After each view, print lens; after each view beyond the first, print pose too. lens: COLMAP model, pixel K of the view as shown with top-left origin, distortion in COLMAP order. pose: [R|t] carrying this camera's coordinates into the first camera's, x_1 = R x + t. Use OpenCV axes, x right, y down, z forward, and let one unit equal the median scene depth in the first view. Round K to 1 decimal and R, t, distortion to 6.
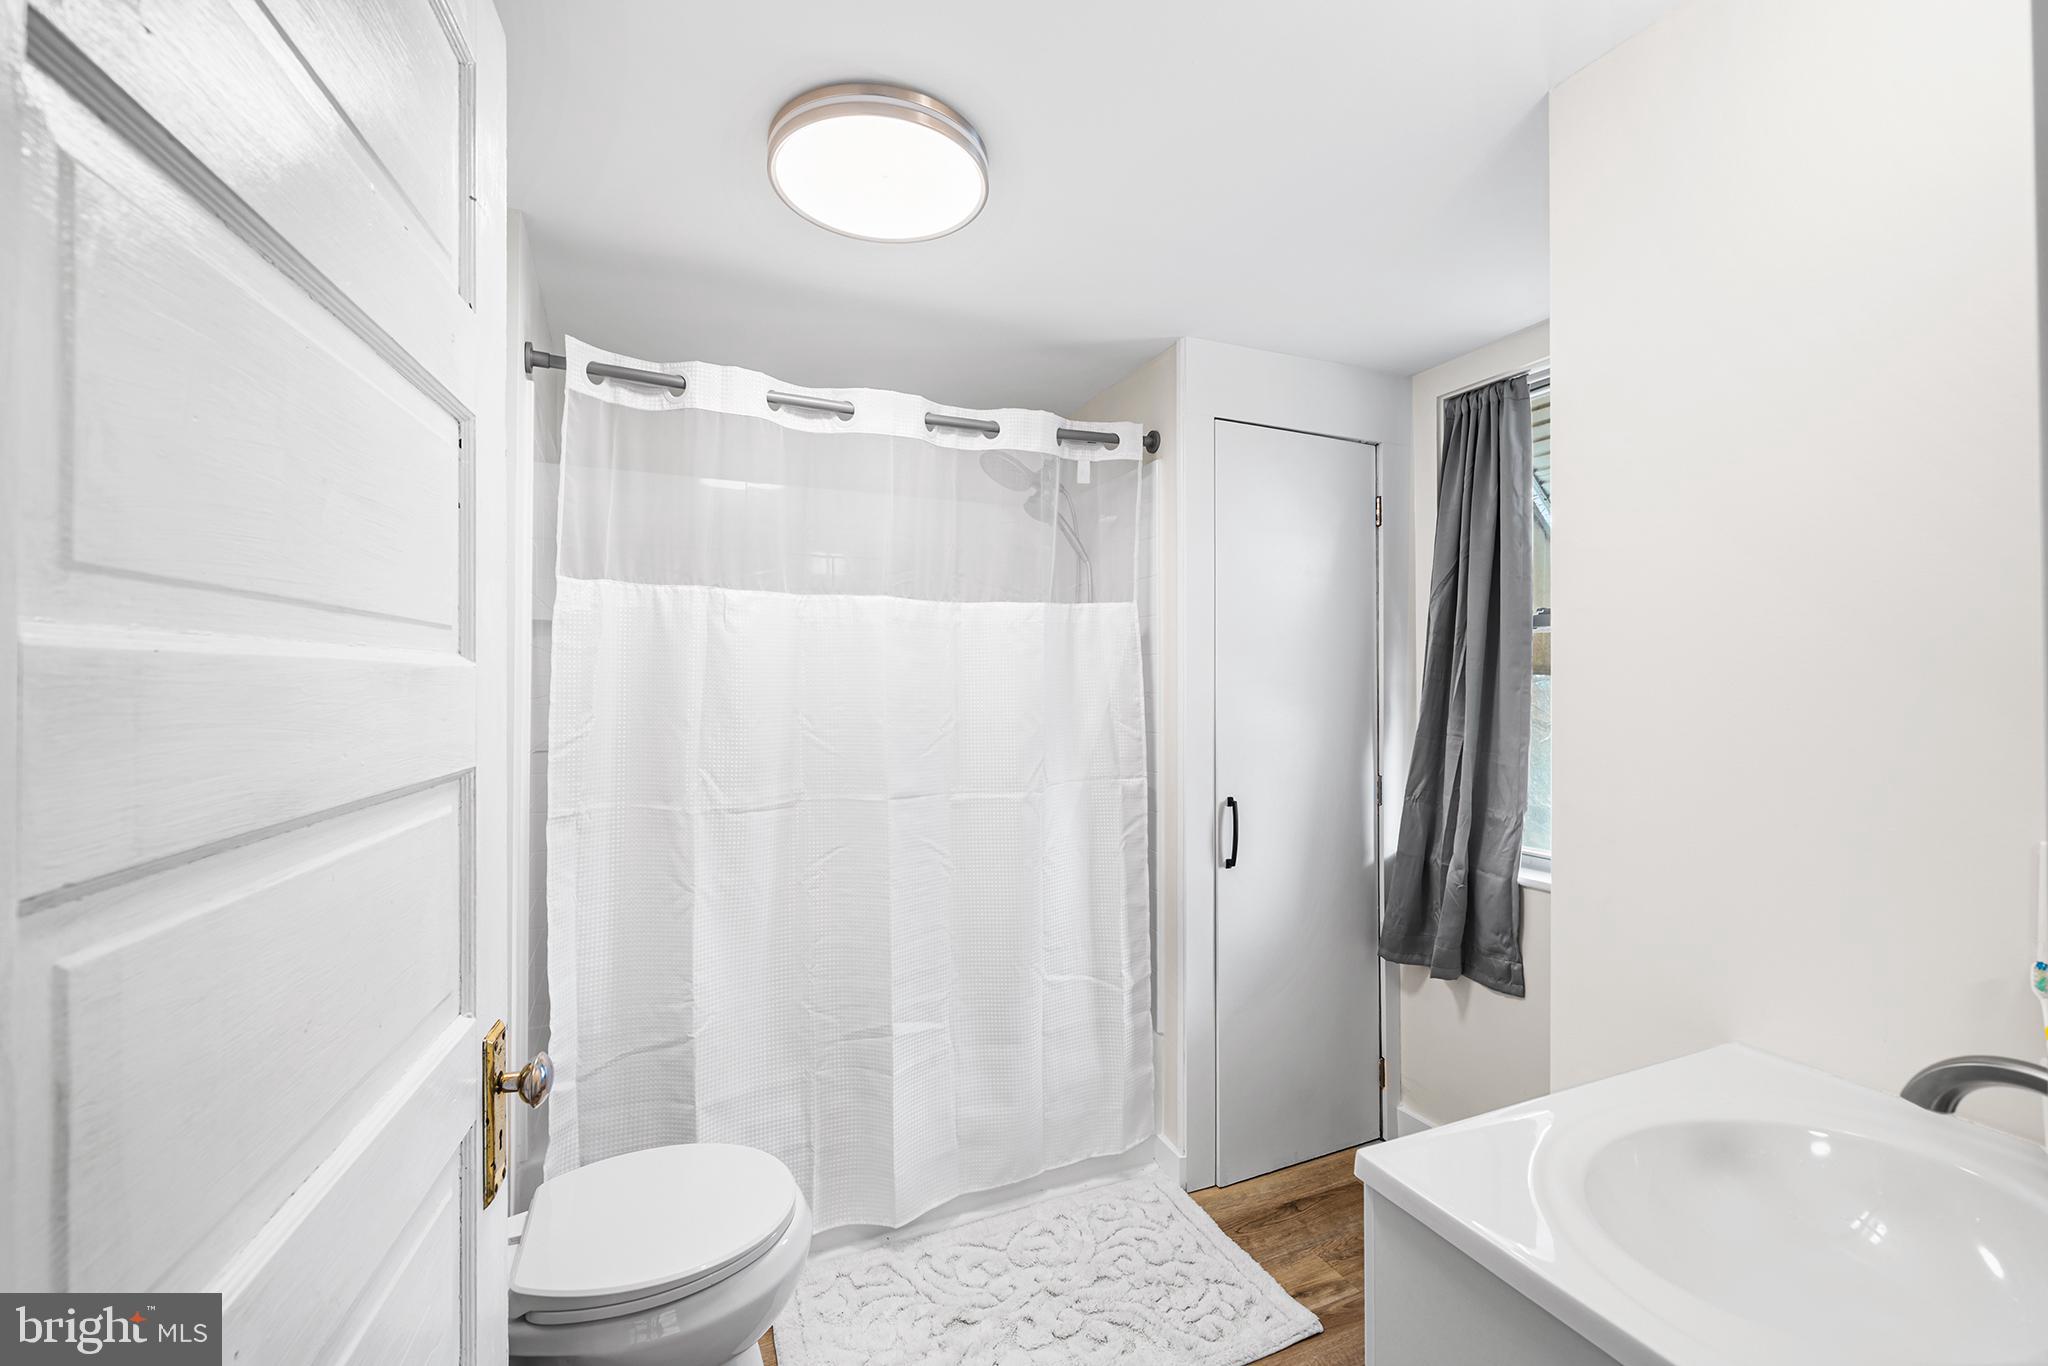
lens RADIAL K [[837.4, 0, 1007.8], [0, 837.4, 709.1], [0, 0, 1]] dist [-0.000380, -0.000216]
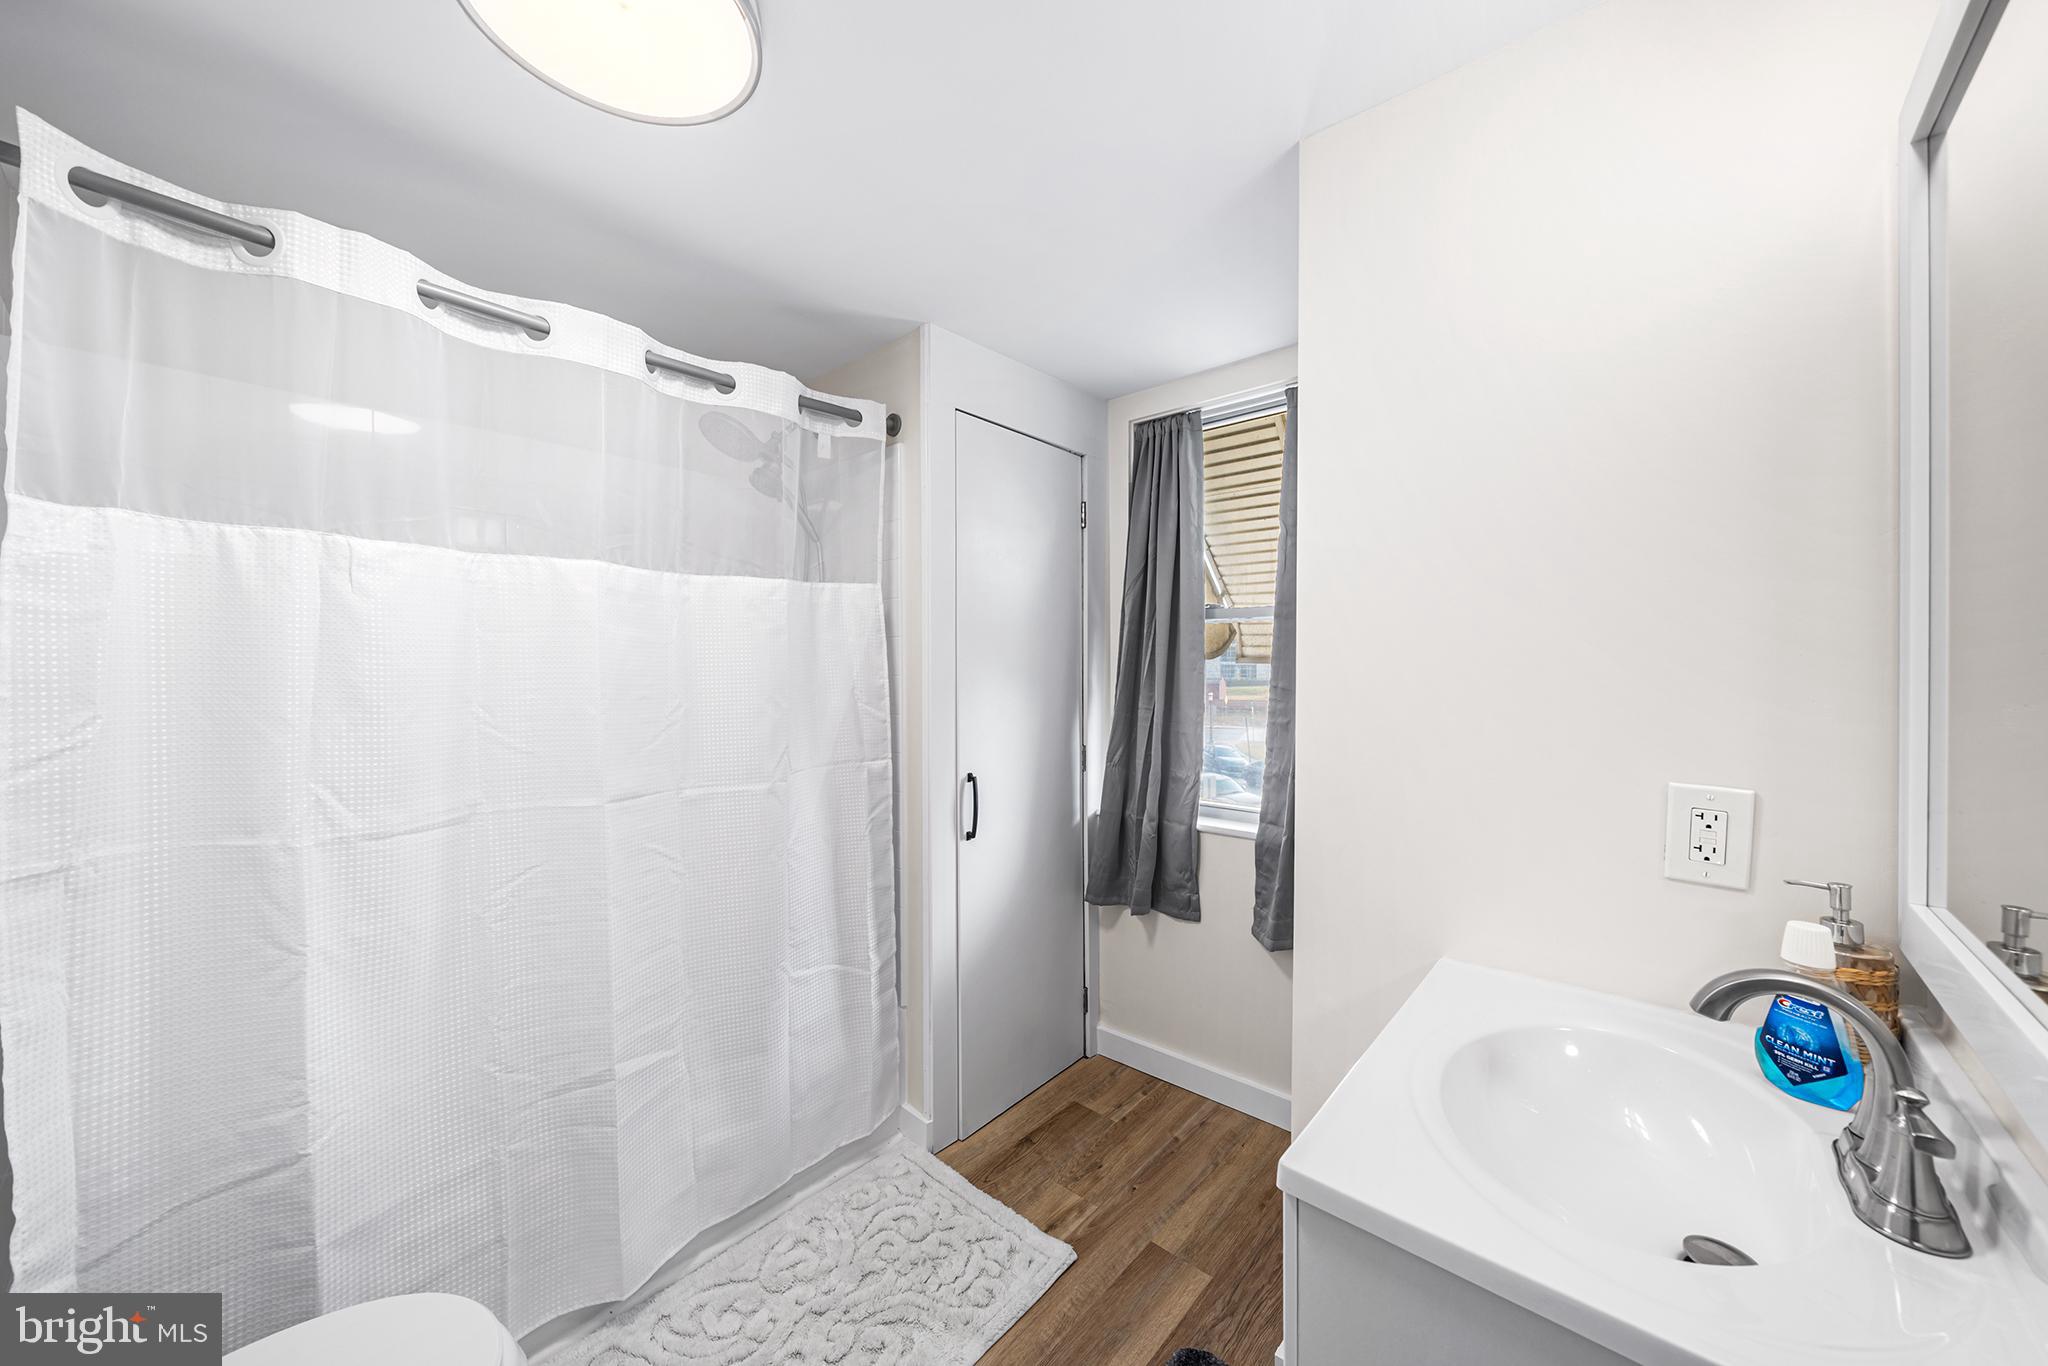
lens RADIAL K [[732.4, 0, 1024.9], [0, 732.4, 694.2], [0, 0, 1]] dist [-0.003444, 0.000369]
pose [[0.904154, -0.017646, 0.426841, -0.067371], [0.014684, 0.999840, 0.010229, -0.002994], [-0.426953, -0.002981, 0.904269, 0.142765]]
